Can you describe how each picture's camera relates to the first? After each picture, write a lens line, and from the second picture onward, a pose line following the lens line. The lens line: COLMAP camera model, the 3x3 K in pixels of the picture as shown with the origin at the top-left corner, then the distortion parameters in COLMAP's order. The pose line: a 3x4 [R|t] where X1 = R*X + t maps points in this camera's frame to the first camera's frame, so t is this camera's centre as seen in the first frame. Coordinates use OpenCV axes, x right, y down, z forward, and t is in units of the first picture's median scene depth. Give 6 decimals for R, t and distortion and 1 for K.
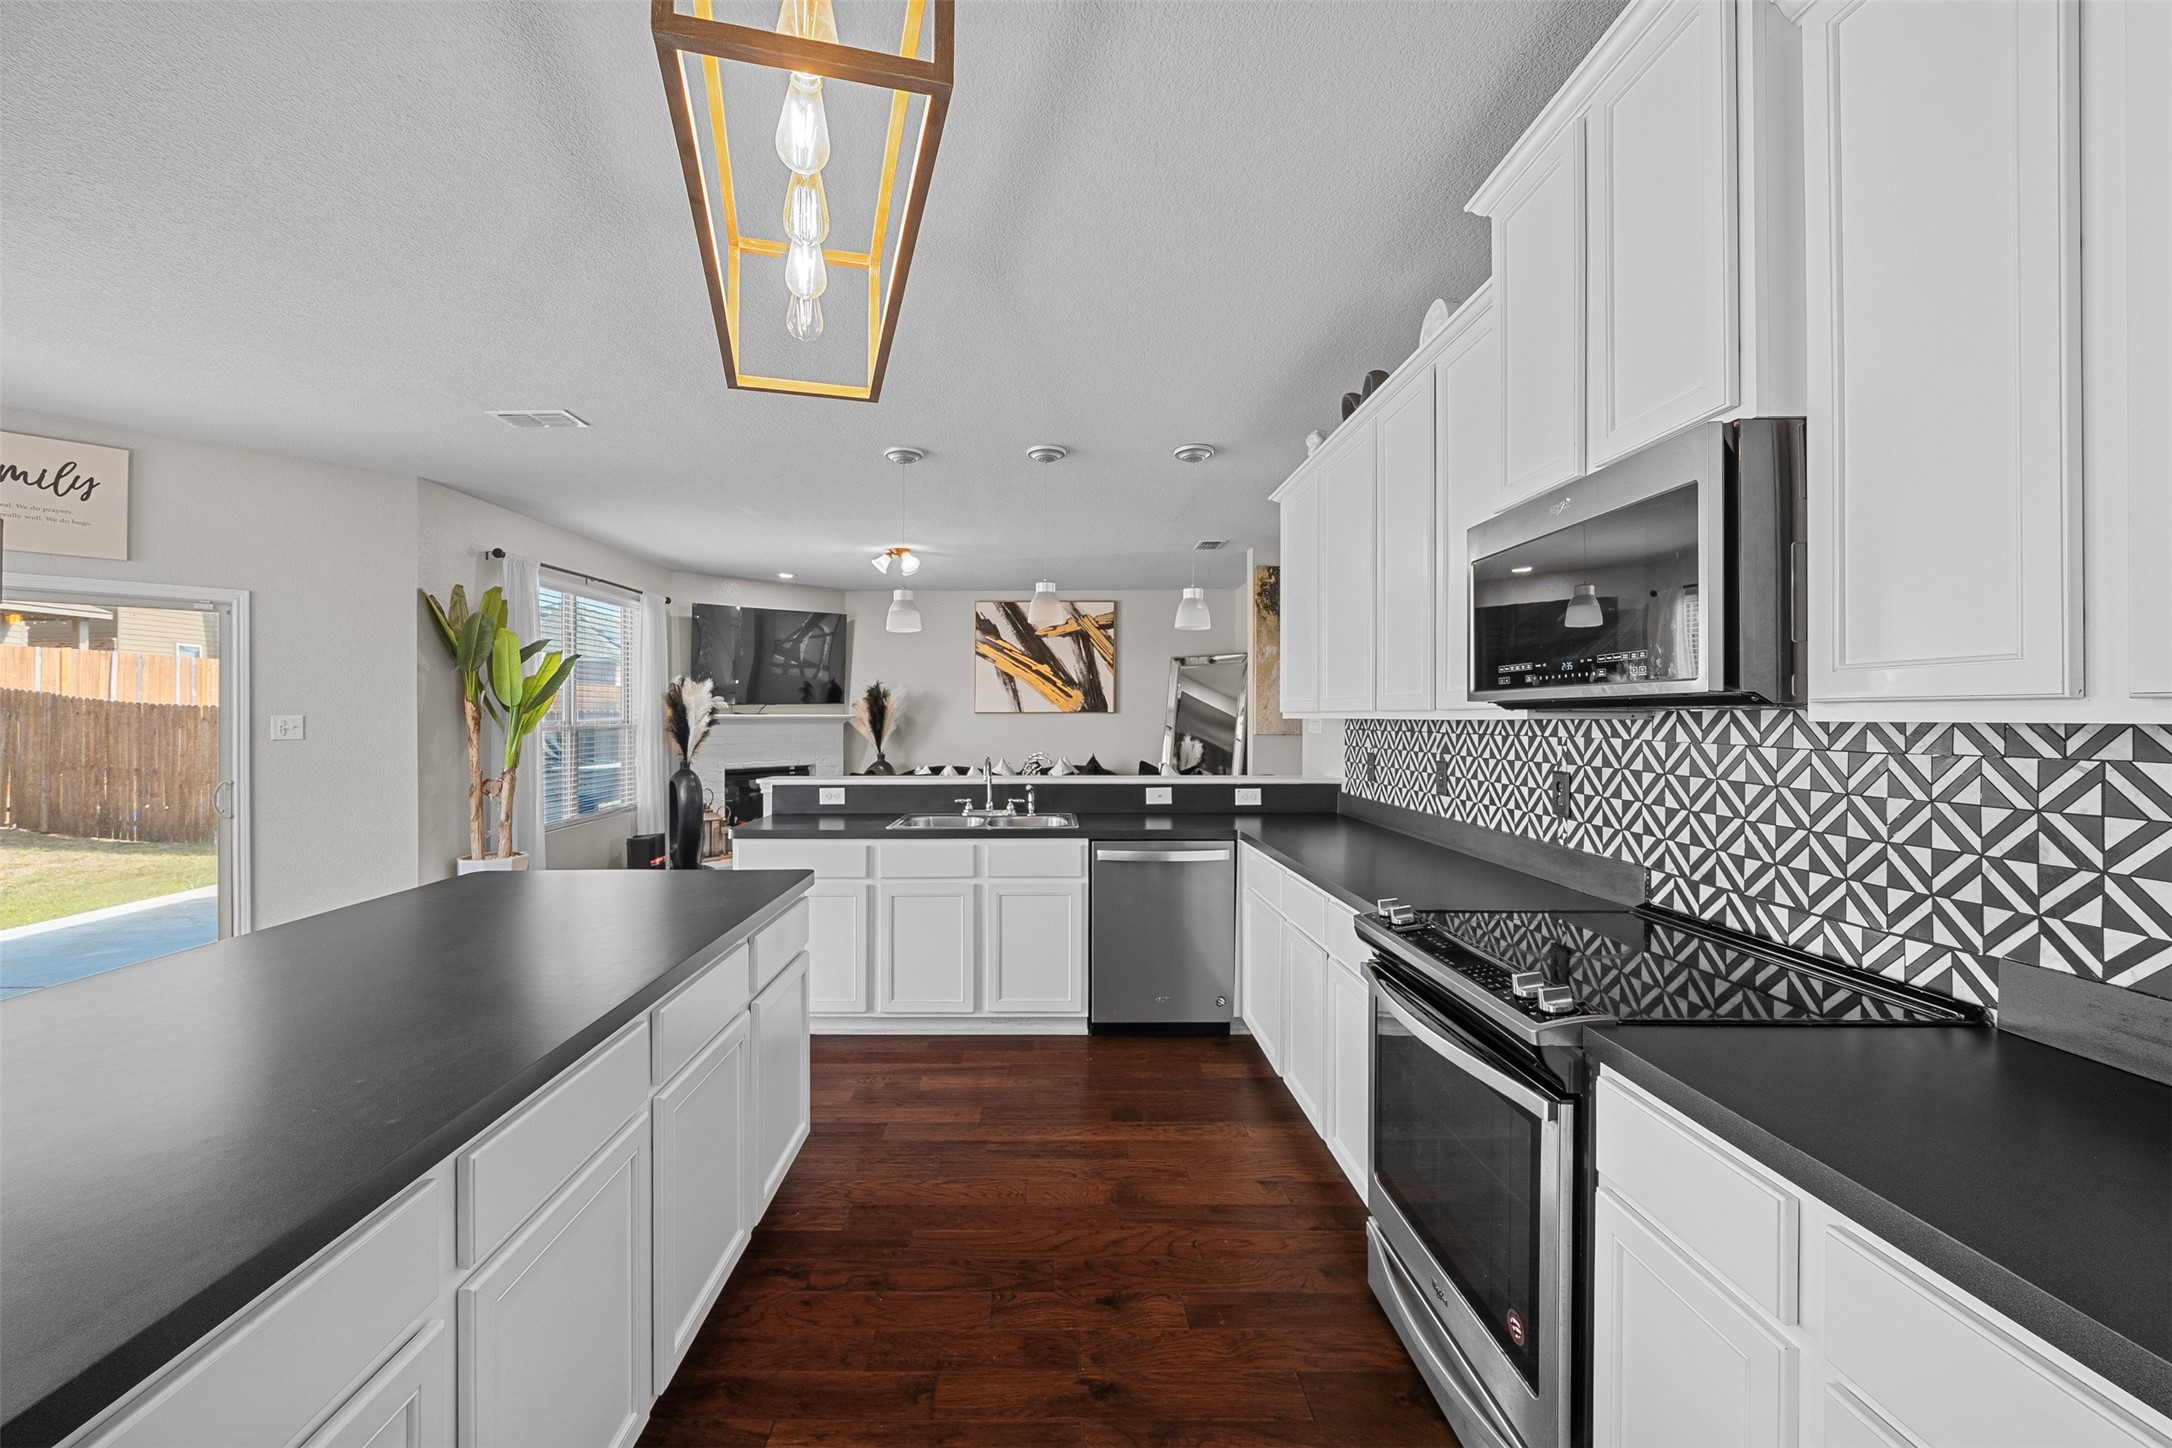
lens RADIAL K [[854.1, 0, 1046.7], [0, 854.1, 715.2], [0, 0, 1]] dist [0.005017, -0.000455]
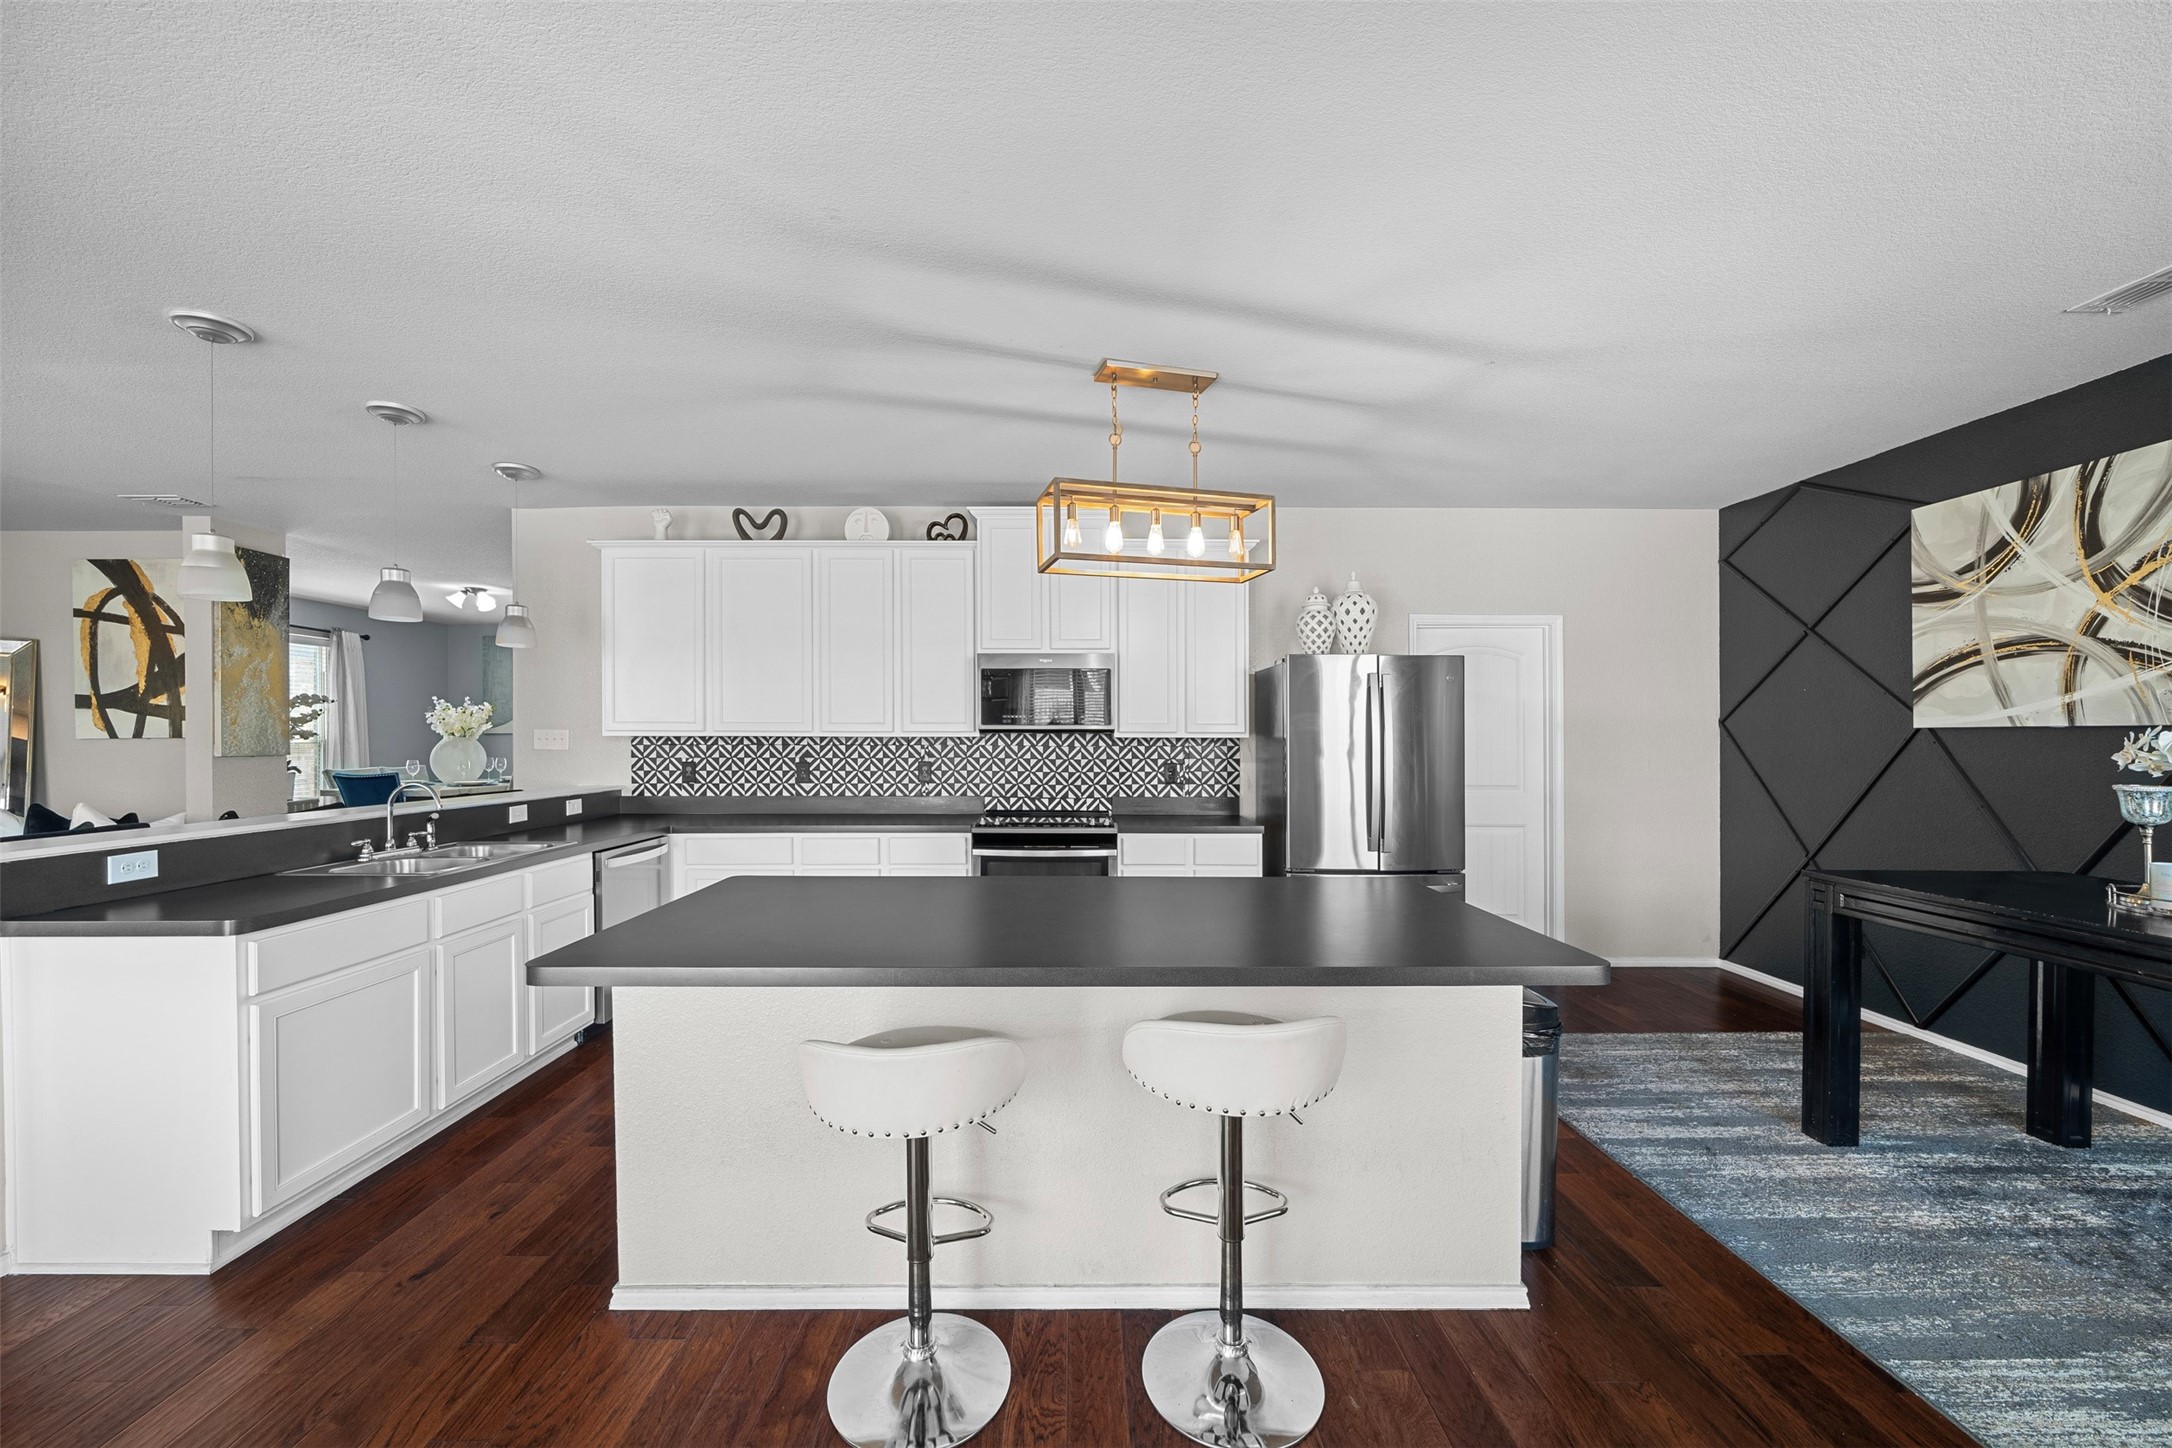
lens RADIAL K [[801.6, 0, 1050.9], [0, 801.6, 735.6], [0, 0, 1]] dist [-0.000276, -0.000119]
pose [[0.022084, 0.002901, 0.999752, -0.936581], [-0.004385, 0.999986, -0.002805, 0.004052], [-0.999747, -0.004322, 0.022096, 0.432568]]
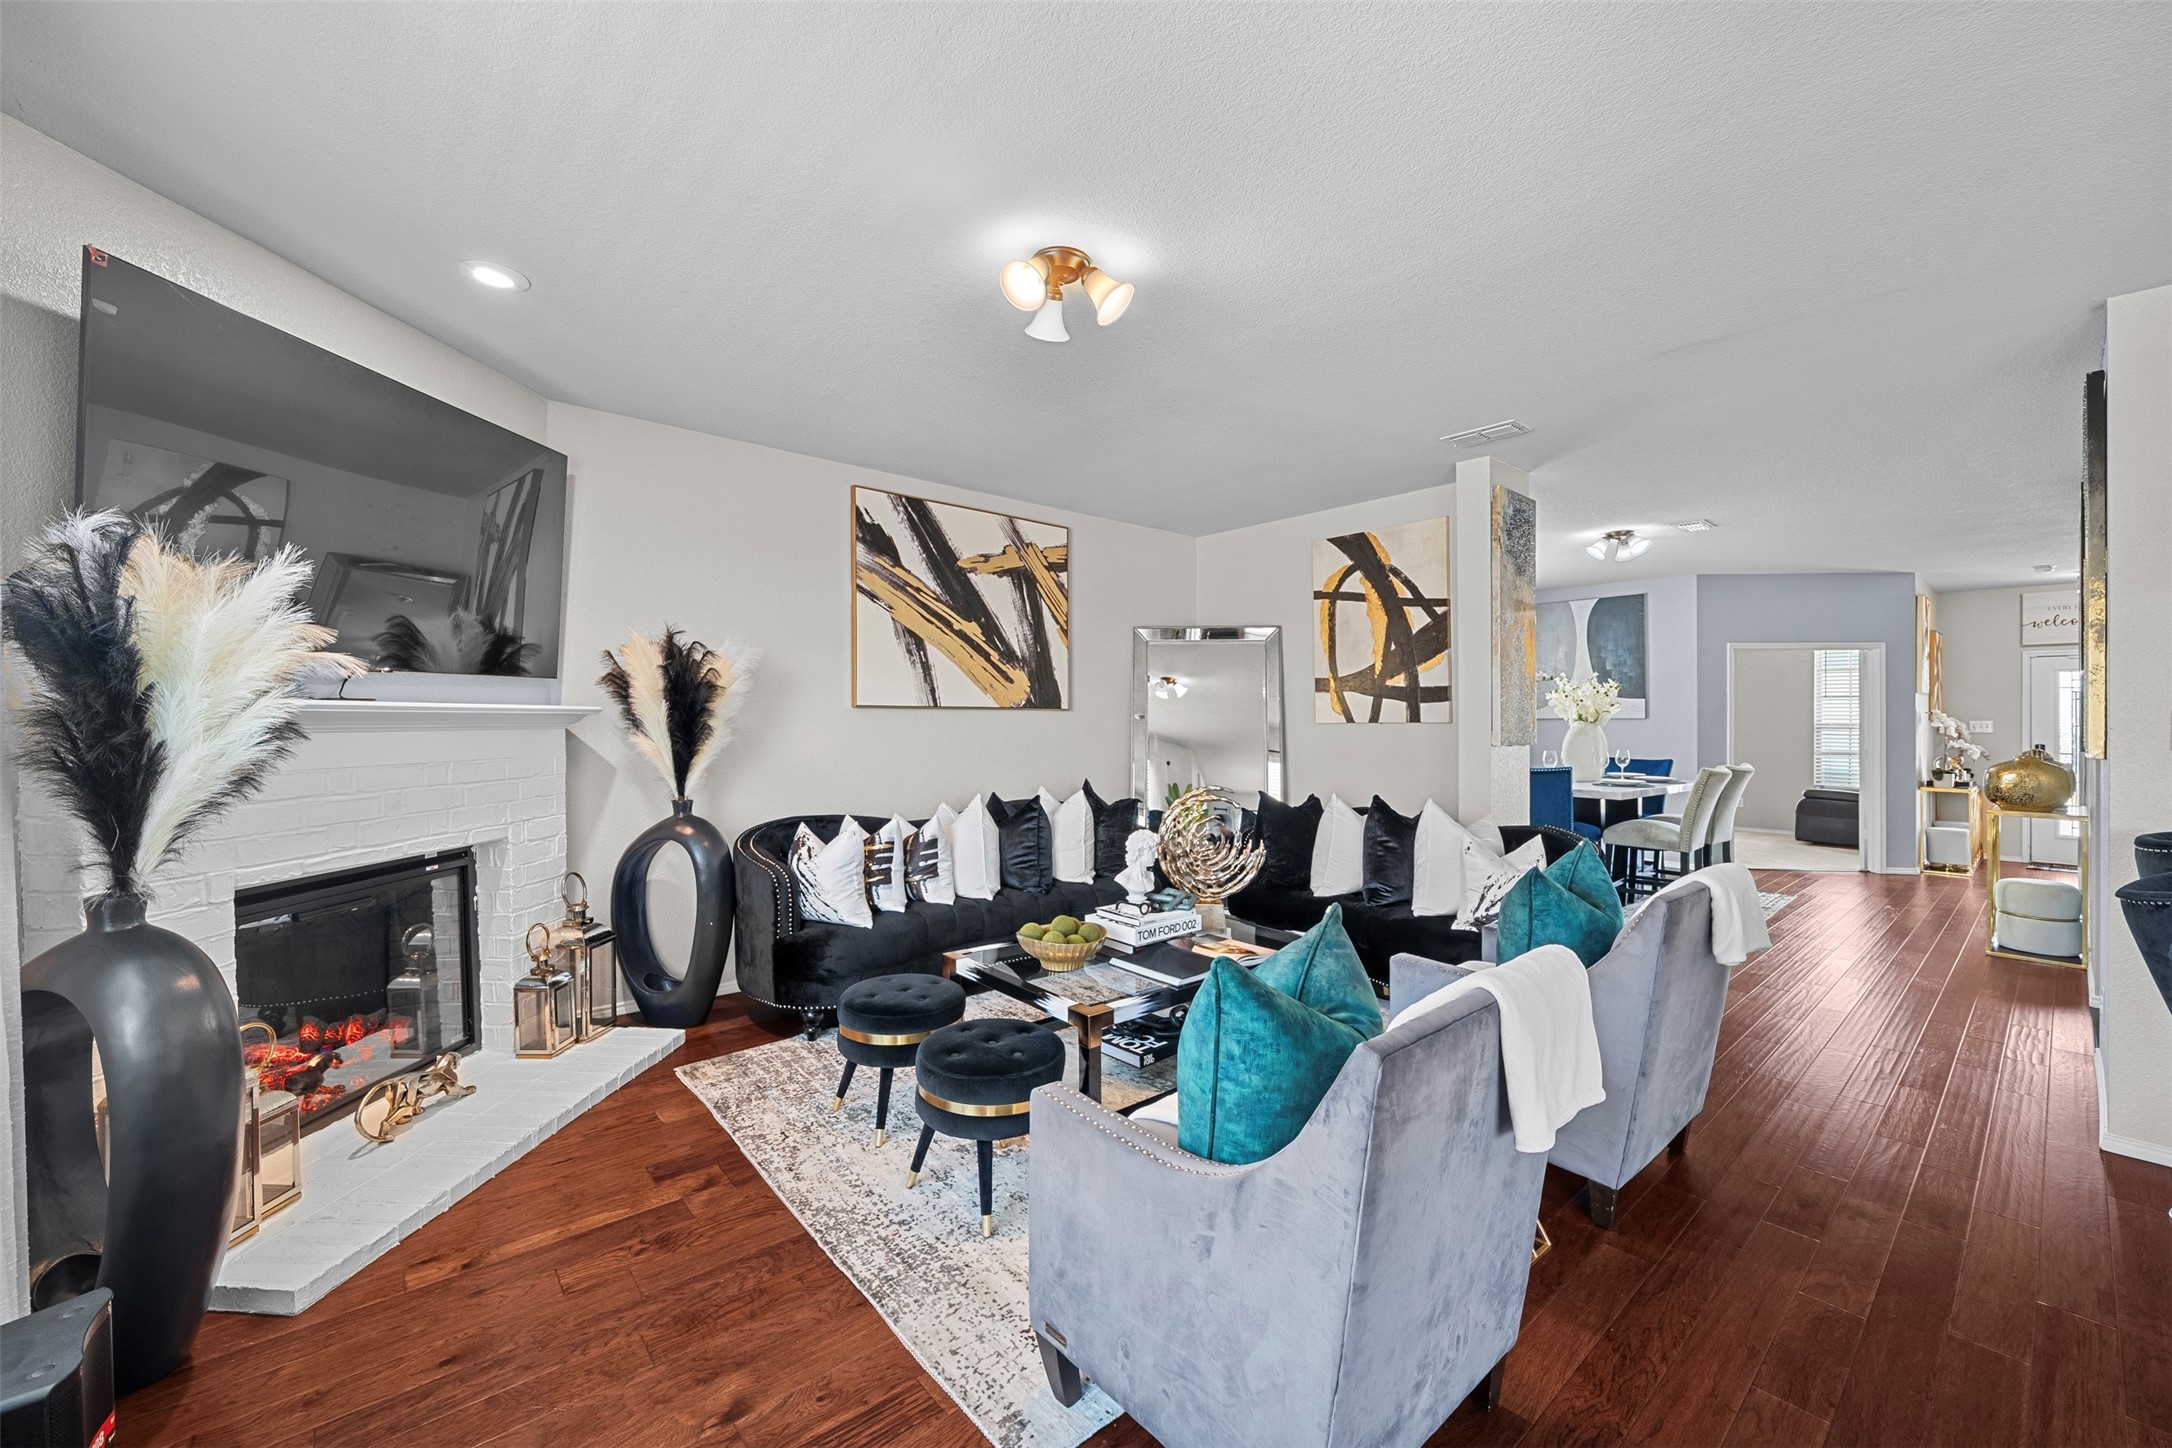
lens RADIAL K [[854.1, 0, 1114.3], [0, 854.1, 732.6], [0, 0, 1]] dist [0.005017, -0.000455]
pose [[0.754884, -0.003949, 0.655847, -0.791200], [-0.007029, 0.999876, 0.014111, 0.011881], [-0.655821, -0.015262, 0.754762, 1.374542]]
